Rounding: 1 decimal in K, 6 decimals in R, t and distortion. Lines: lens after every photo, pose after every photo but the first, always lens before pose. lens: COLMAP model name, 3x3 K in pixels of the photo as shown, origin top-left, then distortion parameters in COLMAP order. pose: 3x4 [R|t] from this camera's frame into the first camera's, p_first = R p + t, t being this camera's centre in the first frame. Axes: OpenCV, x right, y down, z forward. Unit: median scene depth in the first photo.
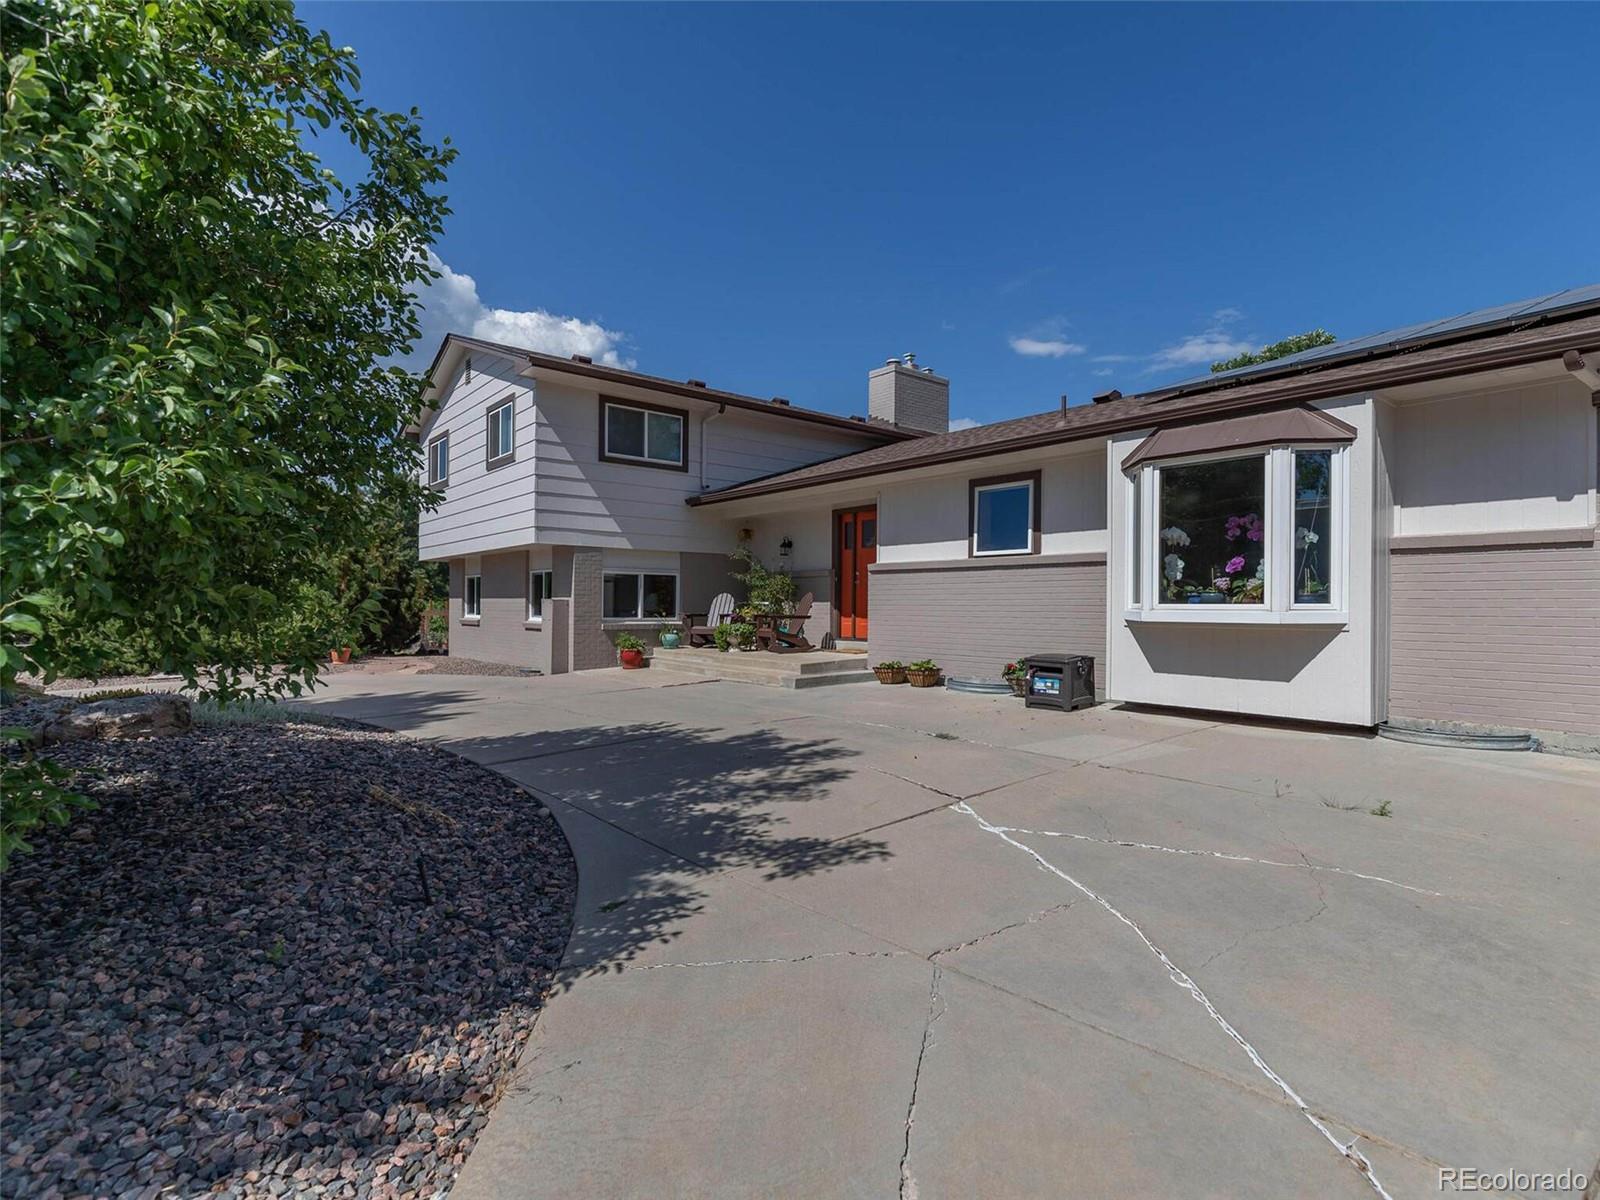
lens RADIAL K [[830.1, 0, 800.0], [0, 830.1, 600.0], [0, 0, 1]] dist [0.000547, 0.000038]
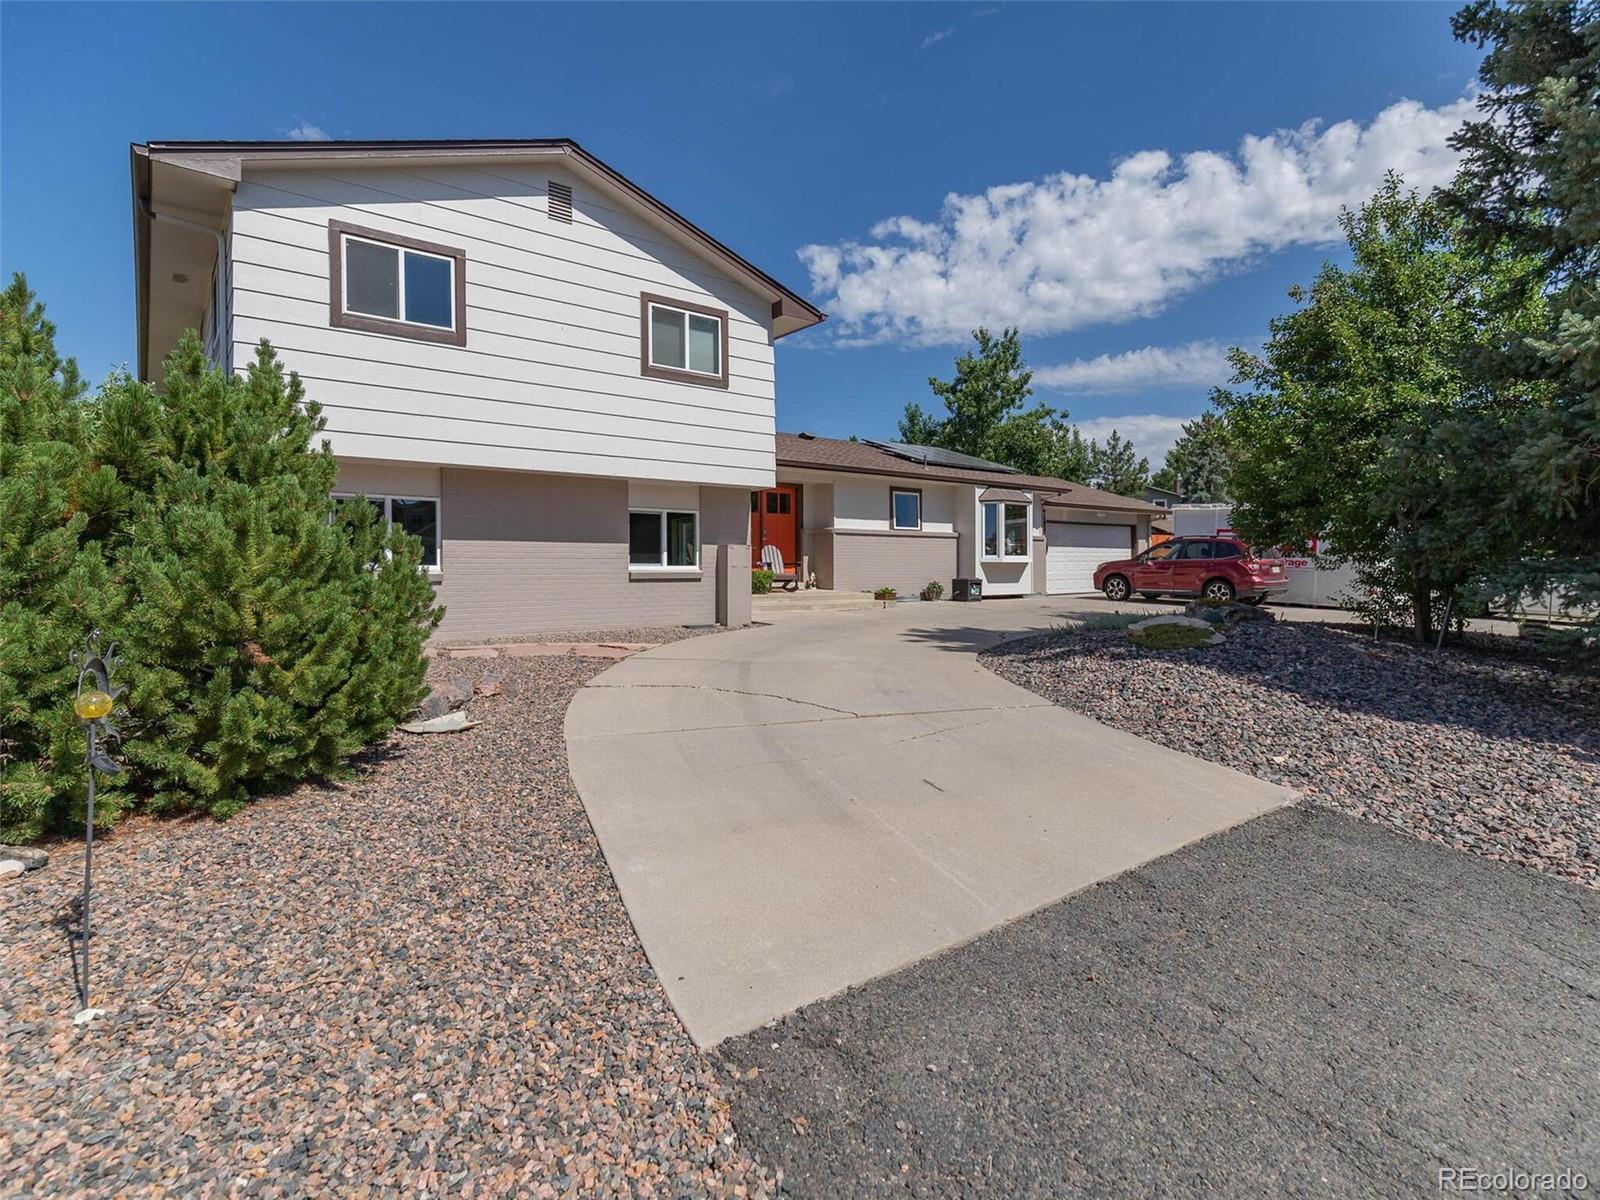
lens RADIAL K [[799.5, 0, 807.1], [0, 799.5, 572.9], [0, 0, 1]] dist [0.000212, 0.000470]
pose [[0.024818, -0.013224, 0.999605, -1.534933], [-0.009053, 0.999869, 0.013452, 0.020947], [-0.999651, -0.009383, 0.024695, 1.139362]]
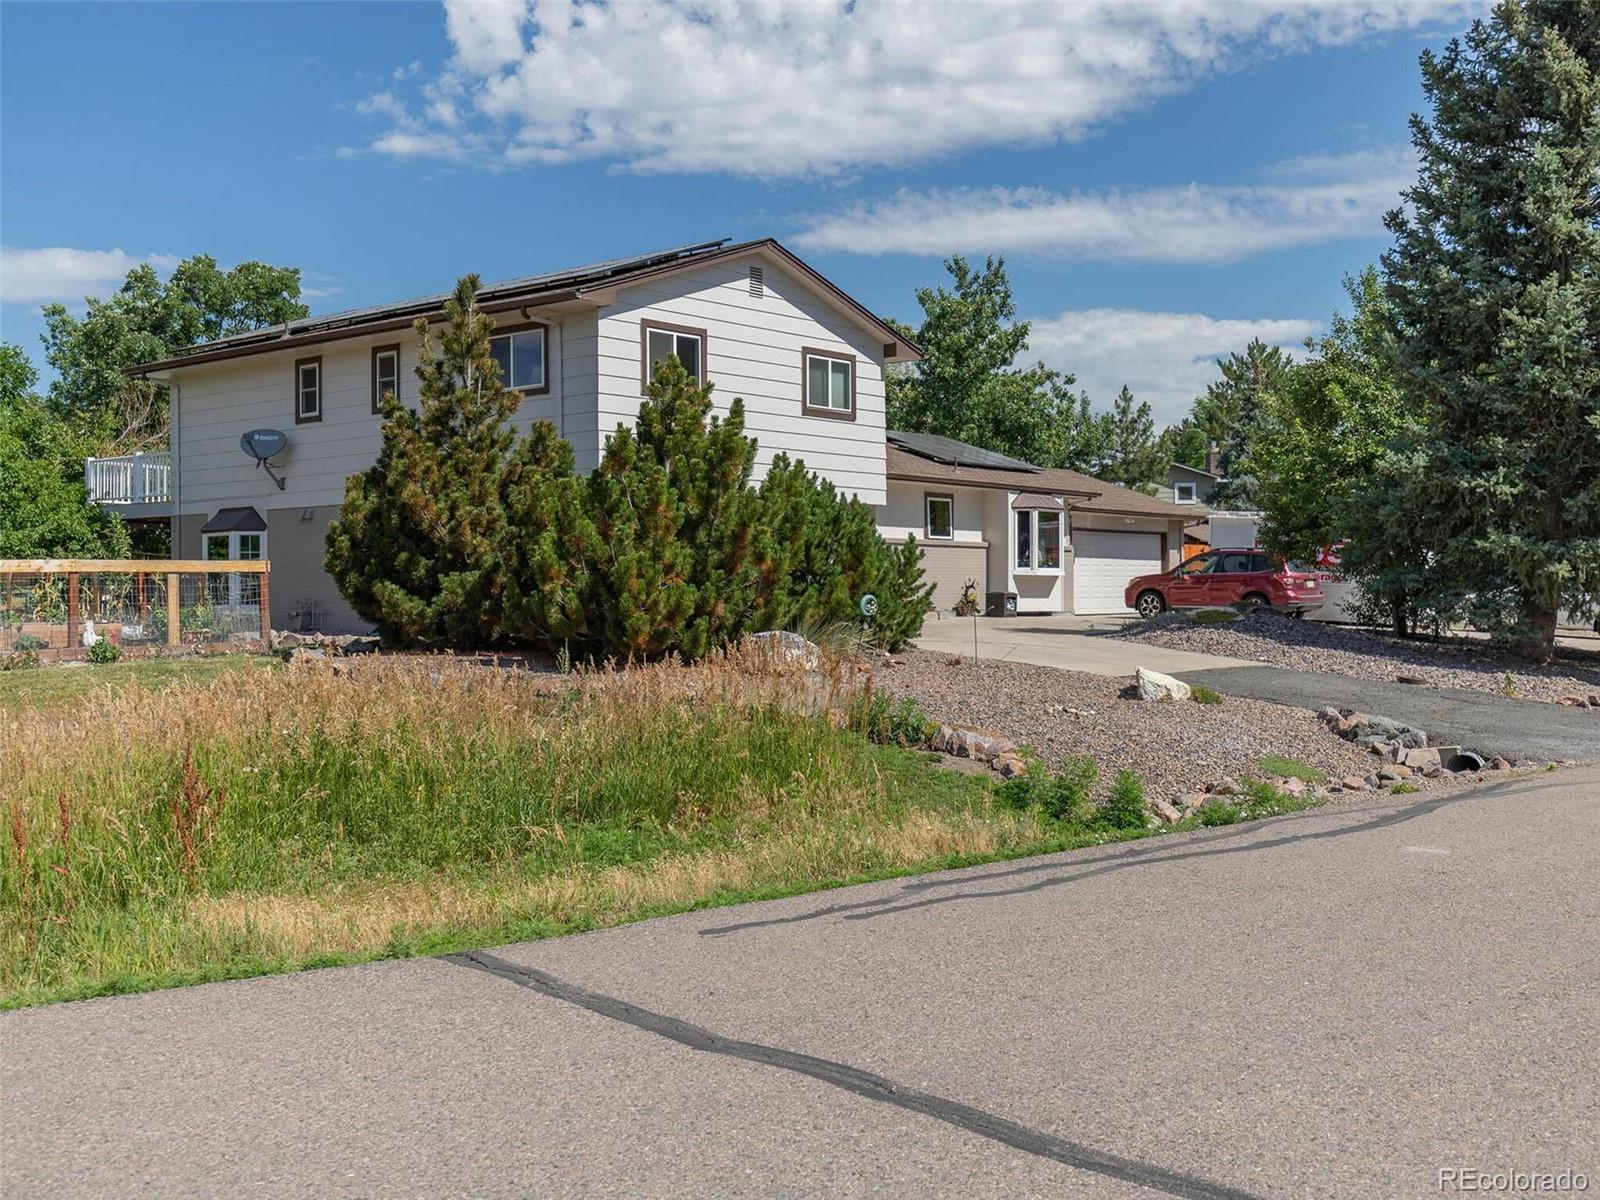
lens RADIAL K [[1606.0, 0, 800.0], [0, 1606.0, 600.0], [0, 0, 1]] dist [-0.025716, -0.001150]
pose [[-0.158098, -0.008785, 0.987384, -2.938928], [-0.012433, 0.999899, 0.006906, 0.052370], [-0.987345, -0.011184, -0.158191, 1.758503]]
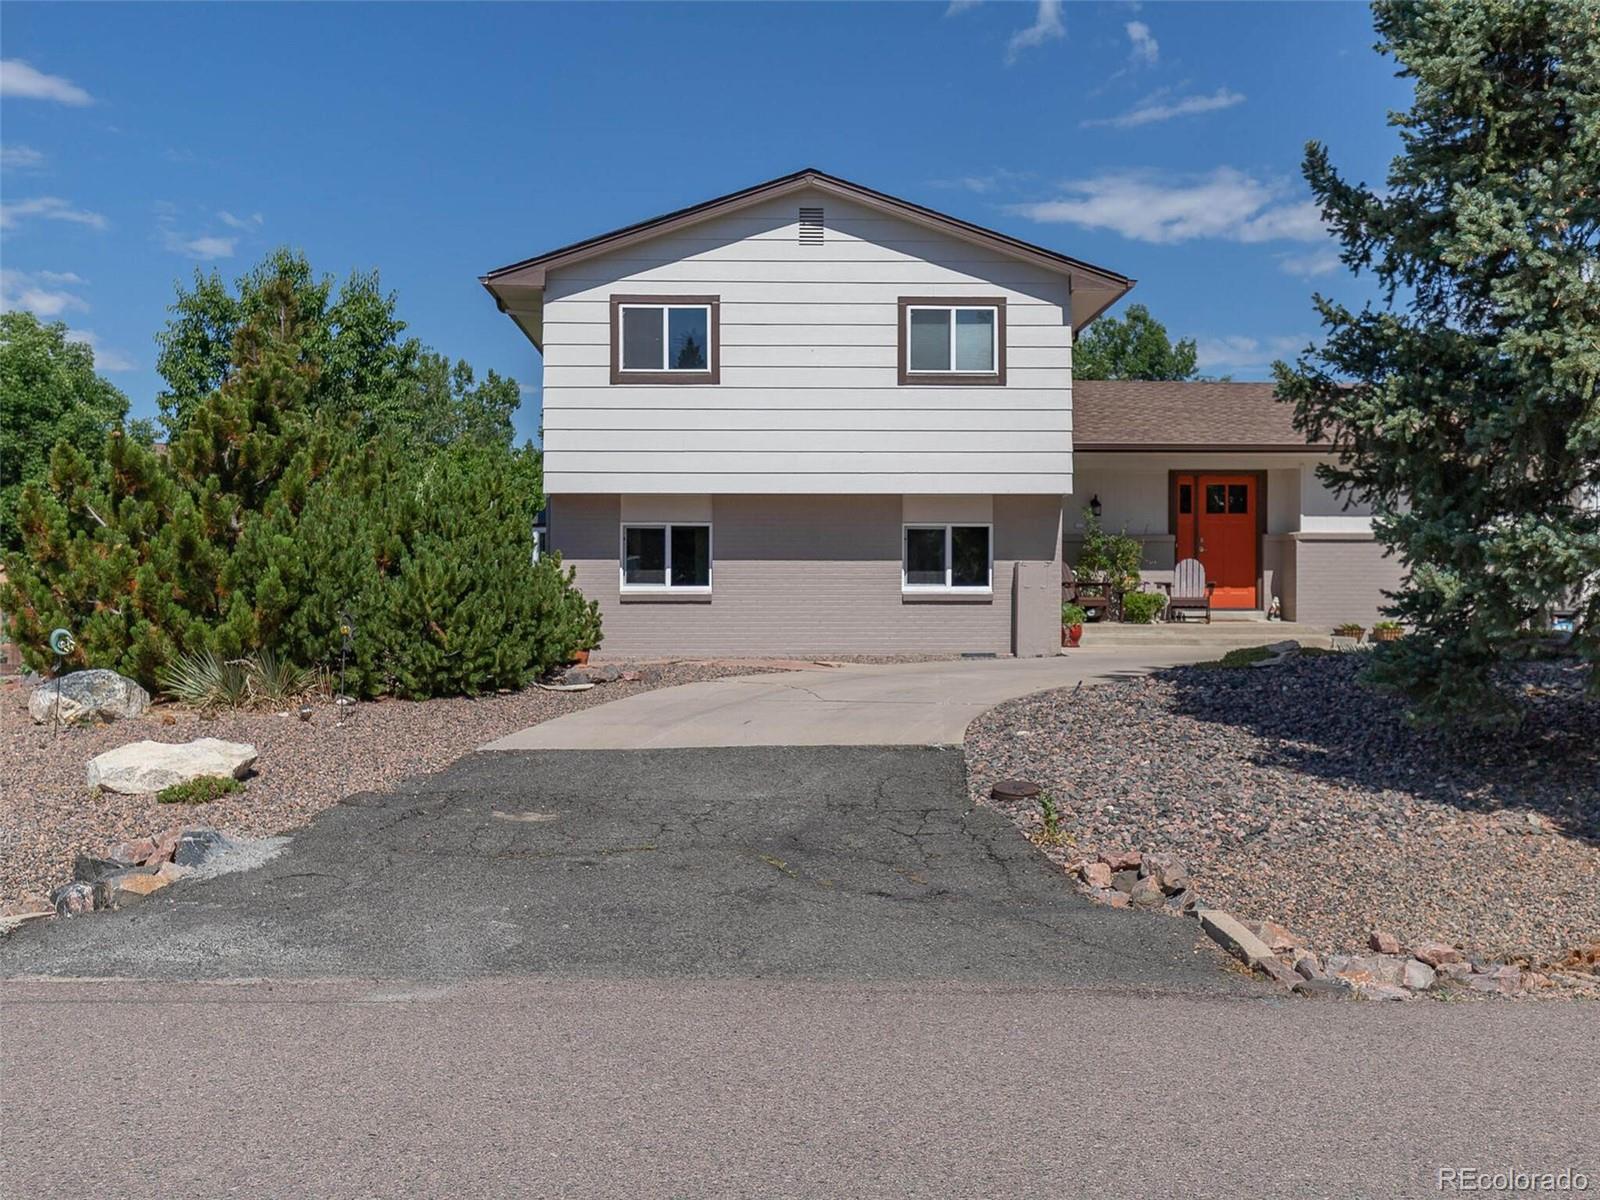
lens RADIAL K [[1475.5, 0, 800.0], [0, 1475.5, 600.0], [0, 0, 1]] dist [0.000988, -0.001361]
pose [[0.603143, -0.010117, 0.797569, -2.000469], [-0.005169, 0.999849, 0.016592, 0.015182], [-0.797616, -0.014130, 0.603000, 0.411449]]
